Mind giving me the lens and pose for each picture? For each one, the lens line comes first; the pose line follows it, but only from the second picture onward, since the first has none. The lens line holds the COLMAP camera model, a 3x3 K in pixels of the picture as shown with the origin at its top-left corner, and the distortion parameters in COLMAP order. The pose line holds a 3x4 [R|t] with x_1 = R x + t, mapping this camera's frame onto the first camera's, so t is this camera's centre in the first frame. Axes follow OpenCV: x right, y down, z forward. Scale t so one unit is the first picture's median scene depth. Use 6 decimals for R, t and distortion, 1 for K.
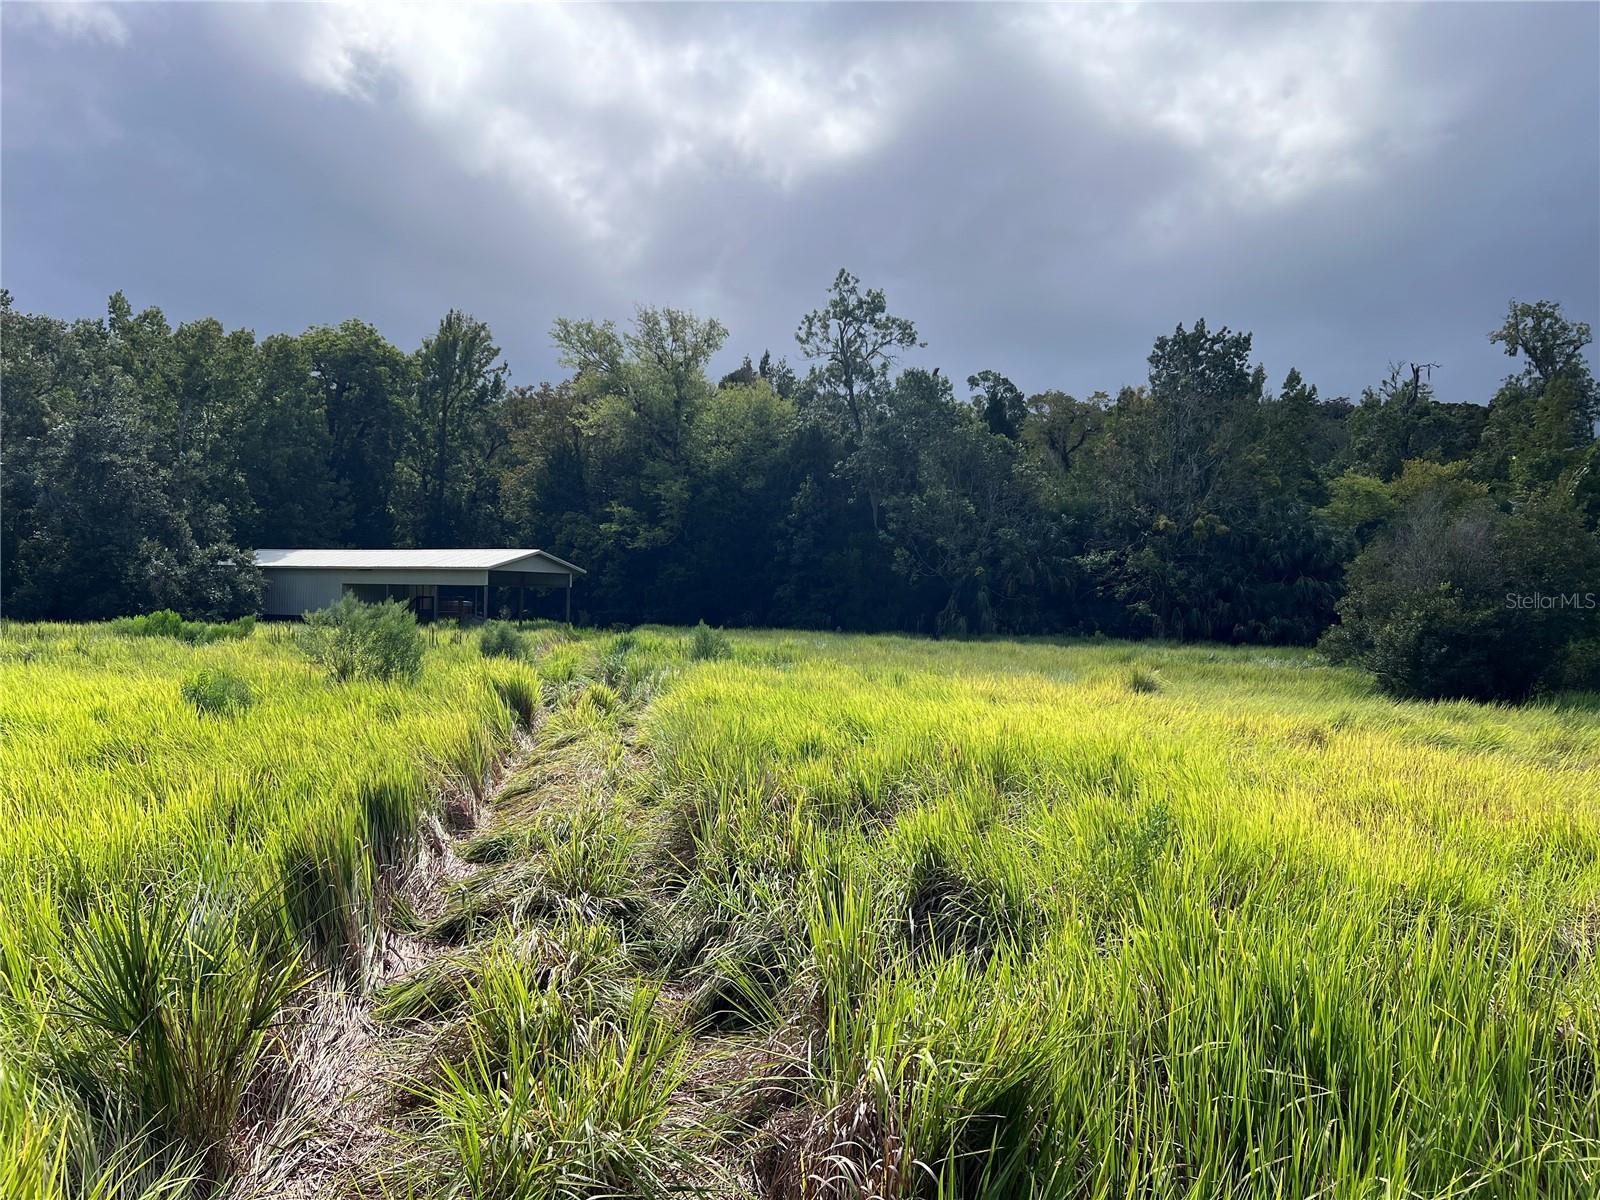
lens RADIAL K [[1202.9, 0, 798.1], [0, 1202.9, 614.6], [0, 0, 1]] dist [0.116049, -0.178808]
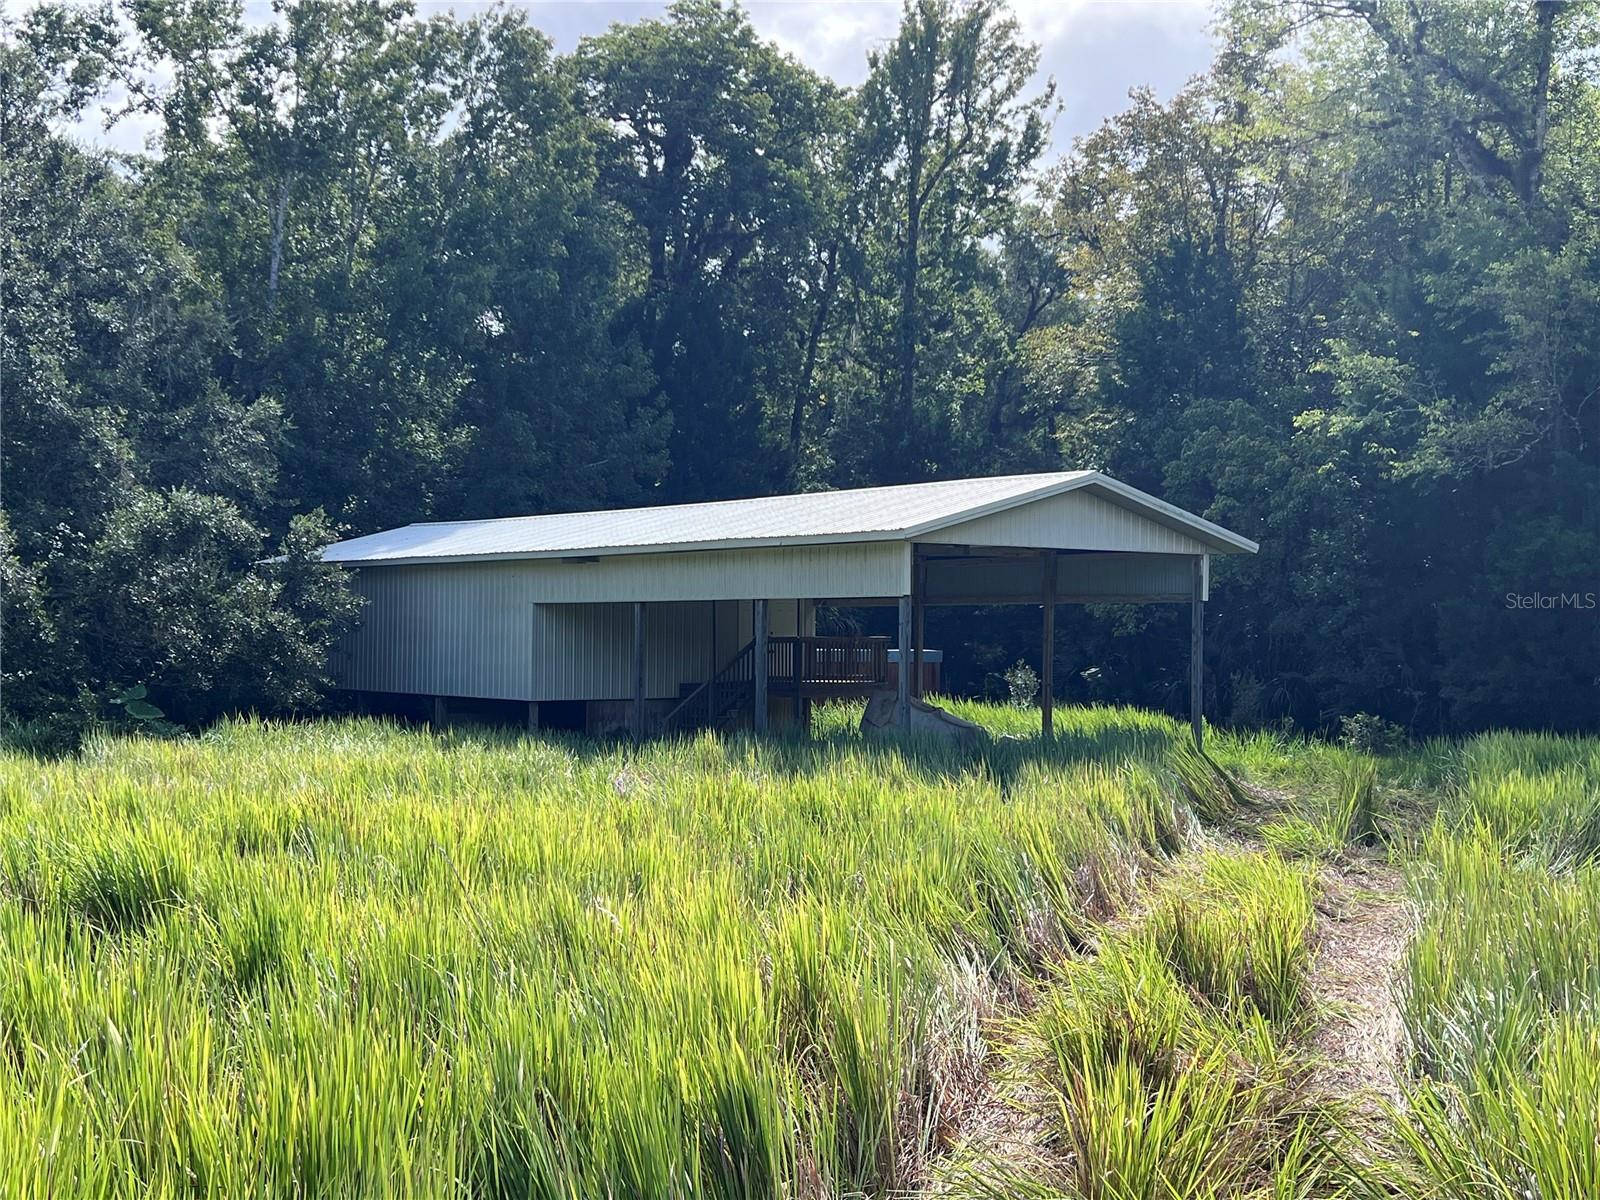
lens RADIAL K [[1908.0, 0, 797.3], [0, 1908.0, 629.3], [0, 0, 1]] dist [0.052477, -0.060409]
pose [[0.921877, -0.014851, -0.387199, -0.092409], [0.007388, 0.999757, -0.020756, -0.006011], [0.387413, 0.016273, 0.921763, 0.490702]]
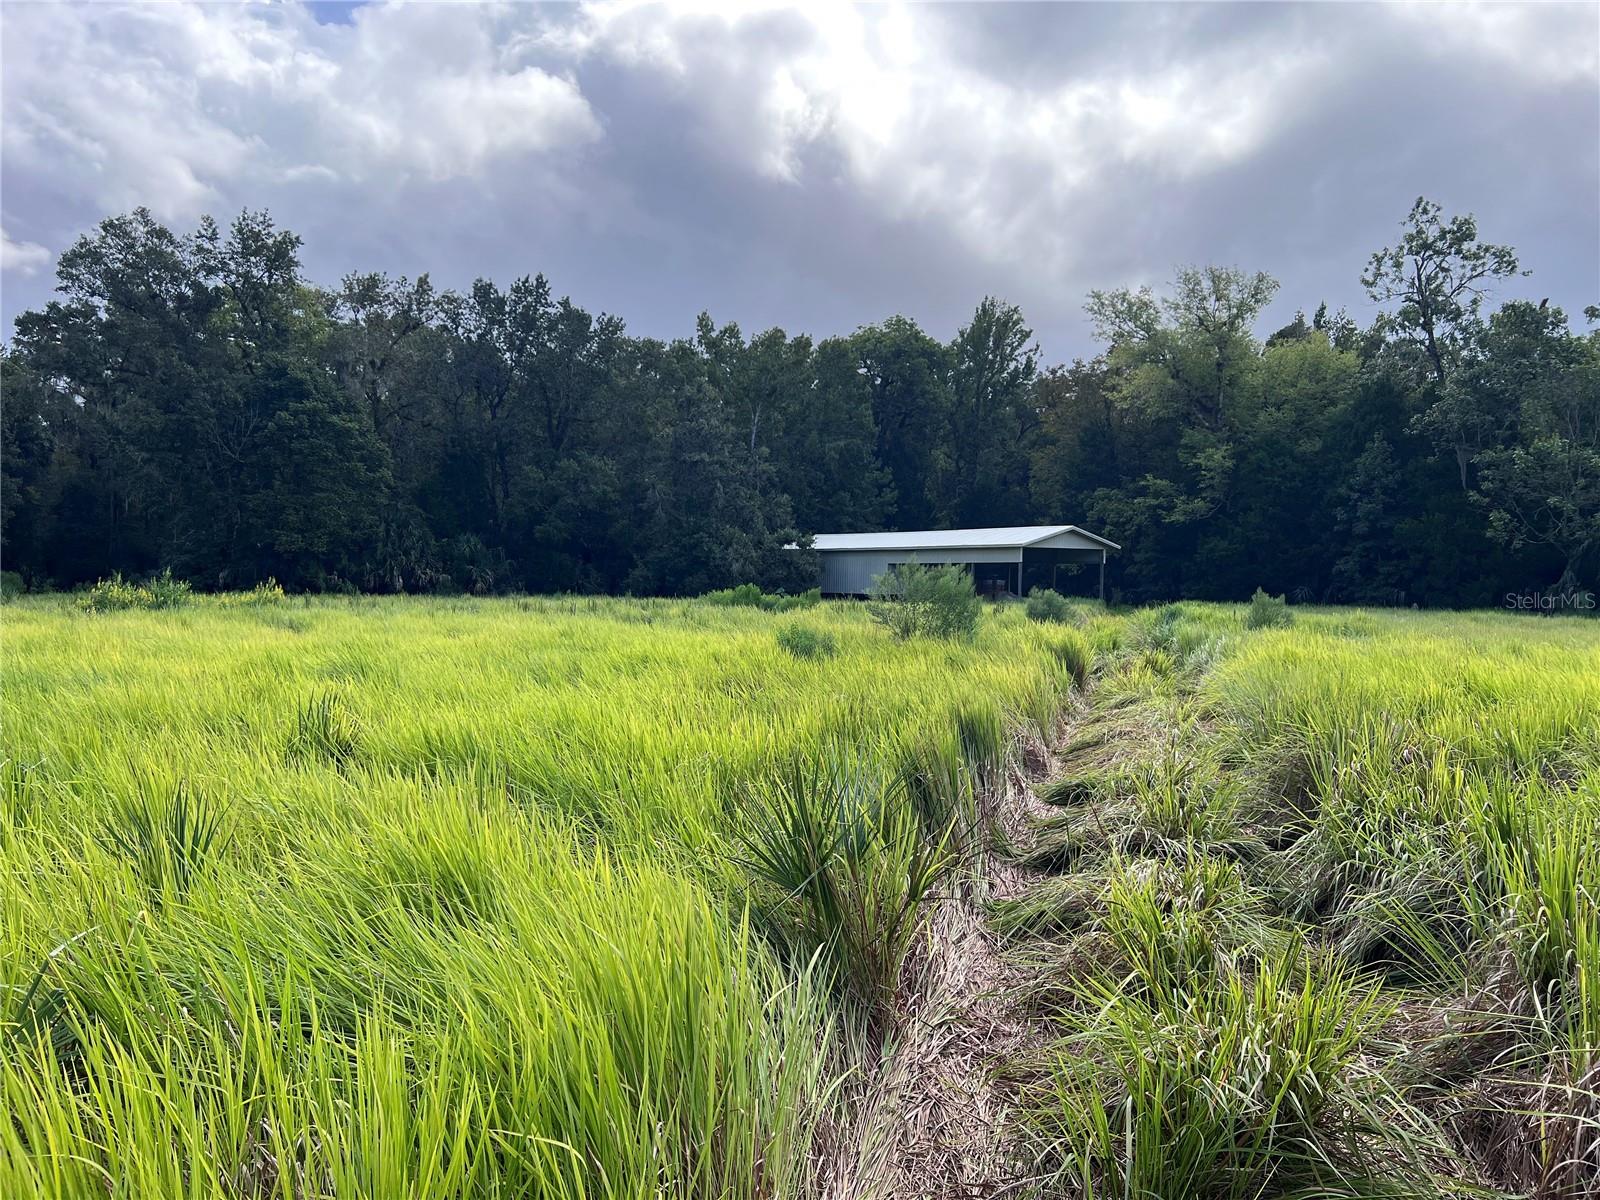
lens RADIAL K [[1209.5, 0, 798.0], [0, 1209.5, 607.3], [0, 0, 1]] dist [0.057288, -0.070113]
pose [[0.910776, 0.000096, -0.412902, -0.007984], [0.002579, 0.999979, 0.005920, 0.006079], [0.412894, -0.006456, 0.910756, 0.002141]]
